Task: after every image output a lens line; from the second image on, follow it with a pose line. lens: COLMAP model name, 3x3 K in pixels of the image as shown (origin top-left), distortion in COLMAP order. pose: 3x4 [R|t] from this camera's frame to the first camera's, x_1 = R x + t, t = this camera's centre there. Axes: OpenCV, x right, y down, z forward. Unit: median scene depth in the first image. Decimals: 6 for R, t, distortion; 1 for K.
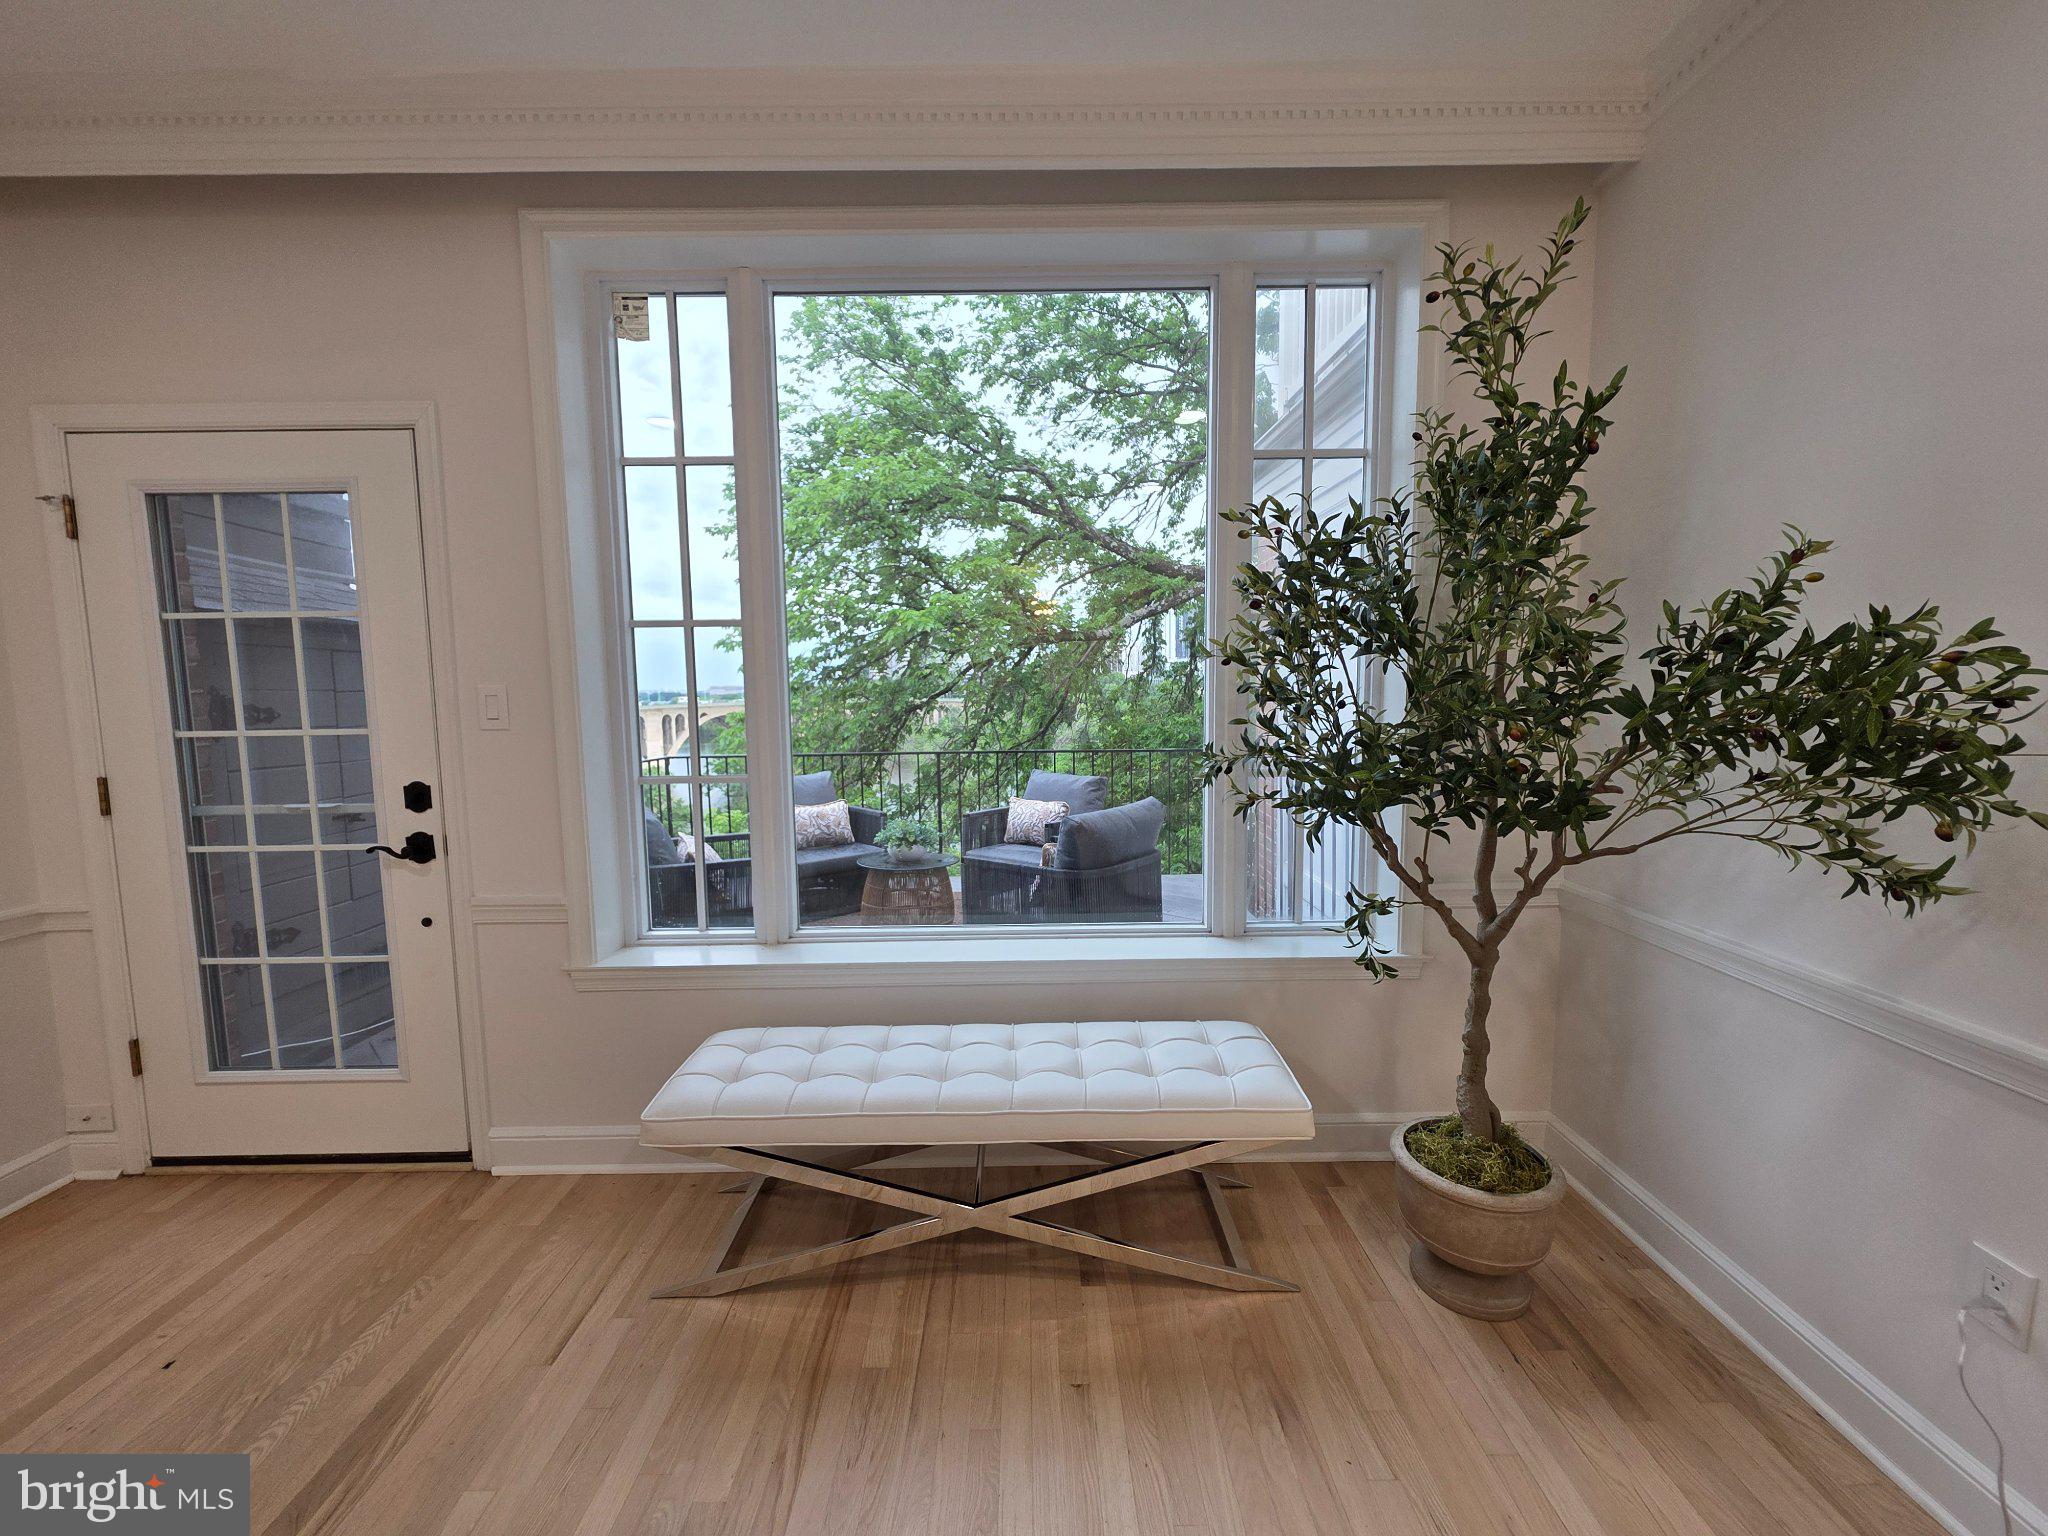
lens RADIAL K [[818.3, 0, 1023.0], [0, 818.3, 767.8], [0, 0, 1]] dist [0.003183, -0.000008]
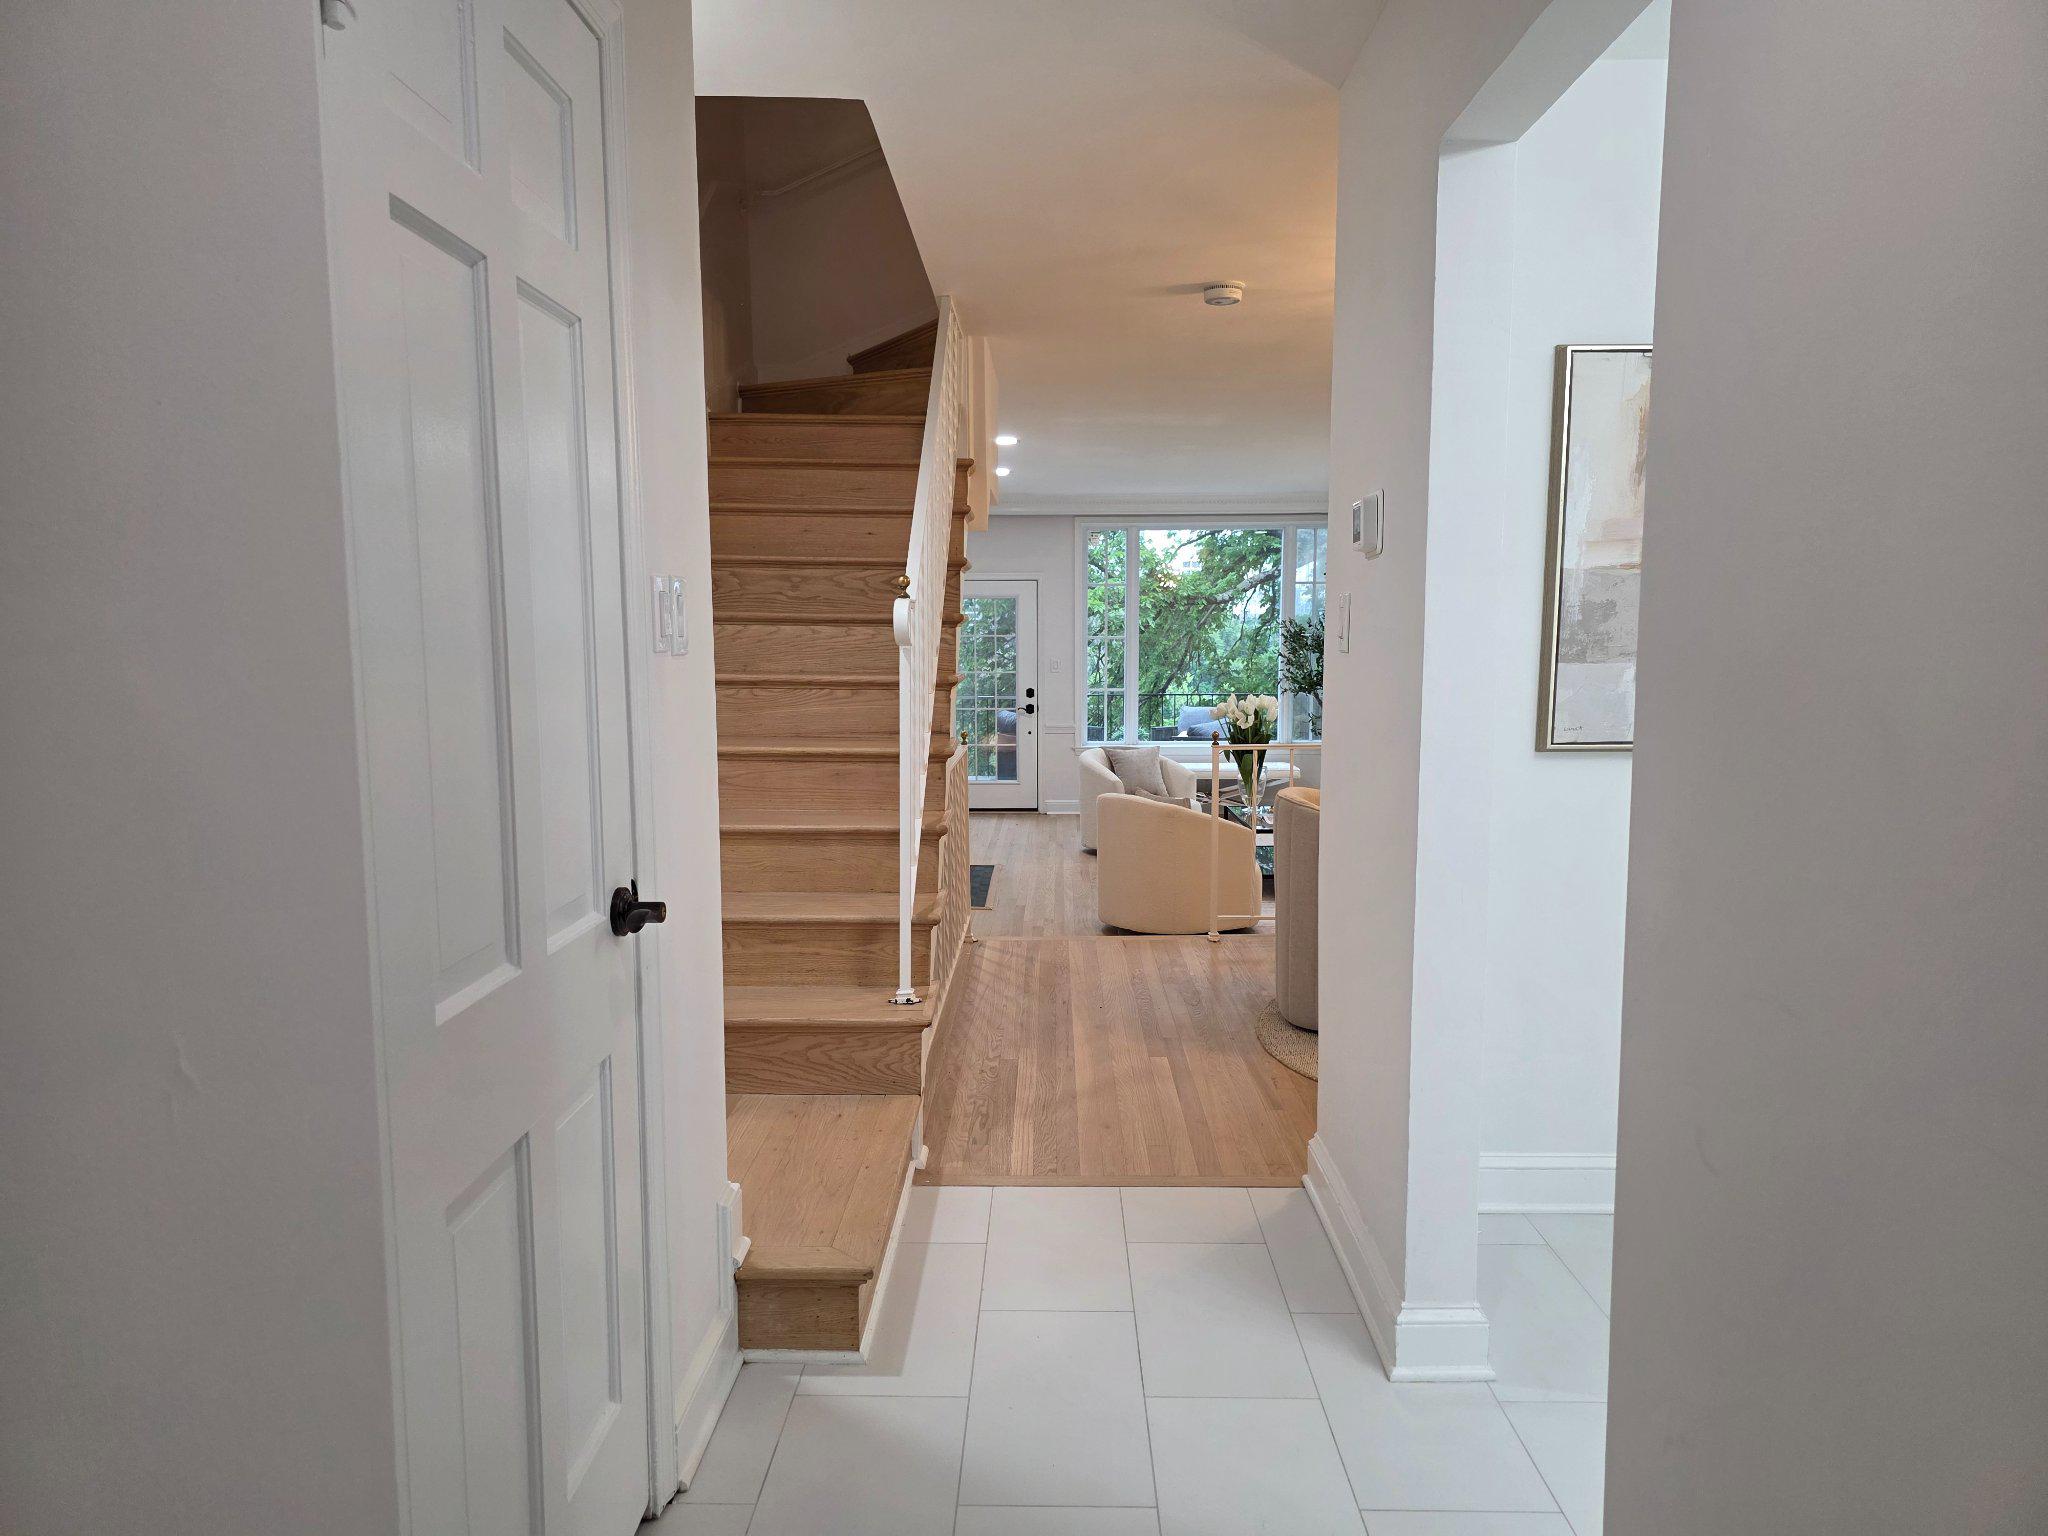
lens RADIAL K [[1386.3, 0, 1027.4], [0, 1386.3, 782.0], [0, 0, 1]] dist [0.045710, -0.039588]
pose [[0.999727, 0.010721, -0.020772, -0.614674], [-0.010465, 0.999868, 0.012405, 0.308484], [0.020903, -0.012184, 0.999707, -4.319342]]
